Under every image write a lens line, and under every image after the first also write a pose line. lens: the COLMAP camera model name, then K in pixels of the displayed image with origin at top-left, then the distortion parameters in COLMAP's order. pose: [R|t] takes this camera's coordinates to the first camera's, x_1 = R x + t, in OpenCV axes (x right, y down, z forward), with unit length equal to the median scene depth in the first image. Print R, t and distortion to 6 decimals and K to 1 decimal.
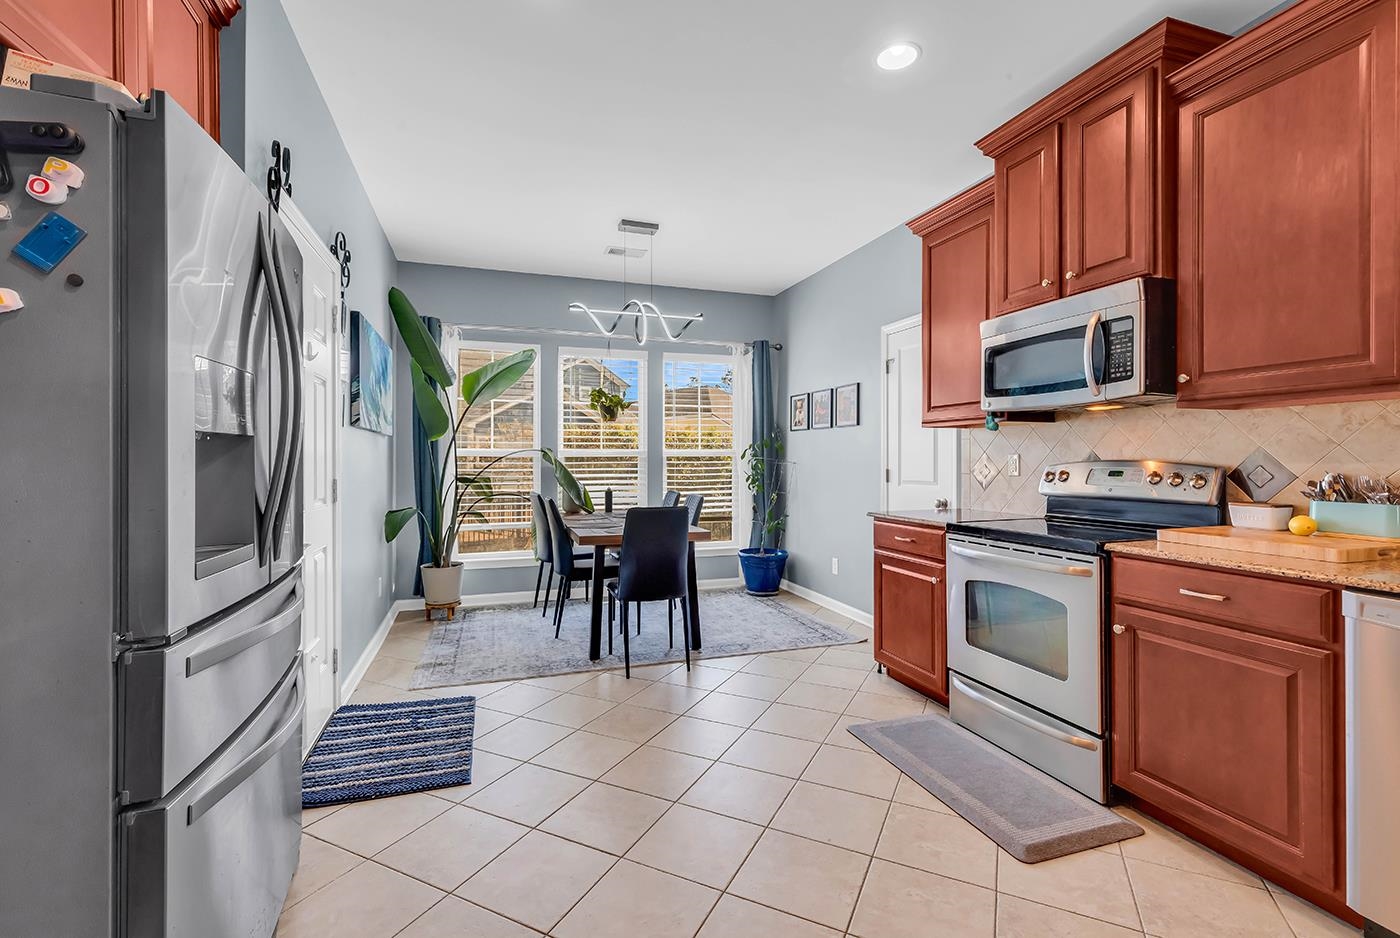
lens RADIAL K [[624.1, 0, 700.0], [0, 624.1, 469.0], [0, 0, 1]] dist [0.001269, -0.000246]
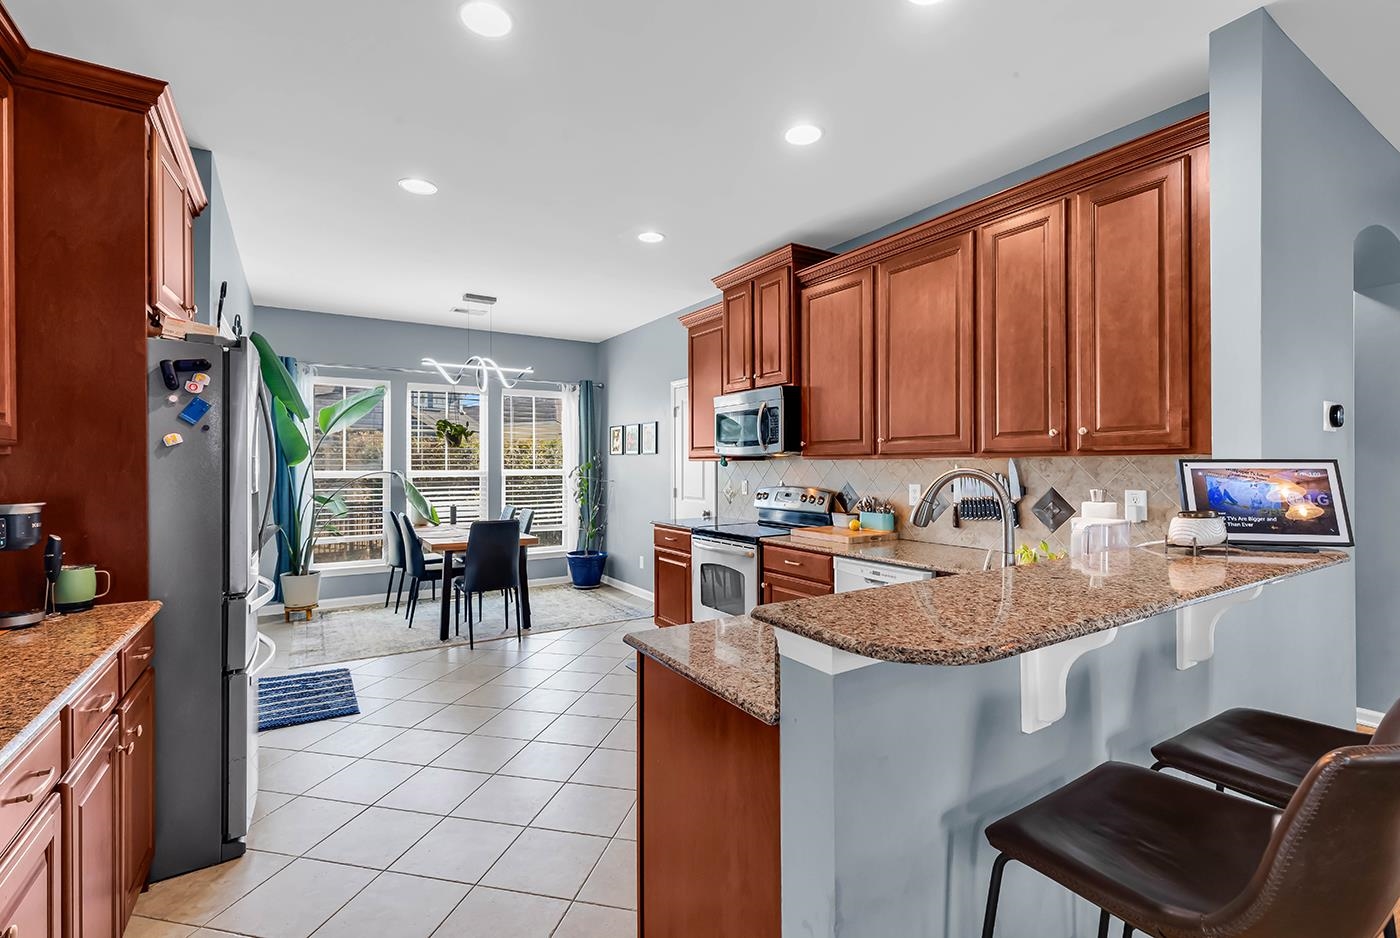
lens RADIAL K [[624.1, 0, 700.0], [0, 624.1, 469.0], [0, 0, 1]] dist [0.001269, -0.000246]
pose [[0.971143, -0.001442, 0.238494, 0.033008], [0.003639, 0.999955, -0.008772, -0.030051], [-0.238470, 0.009387, 0.971104, -0.339584]]
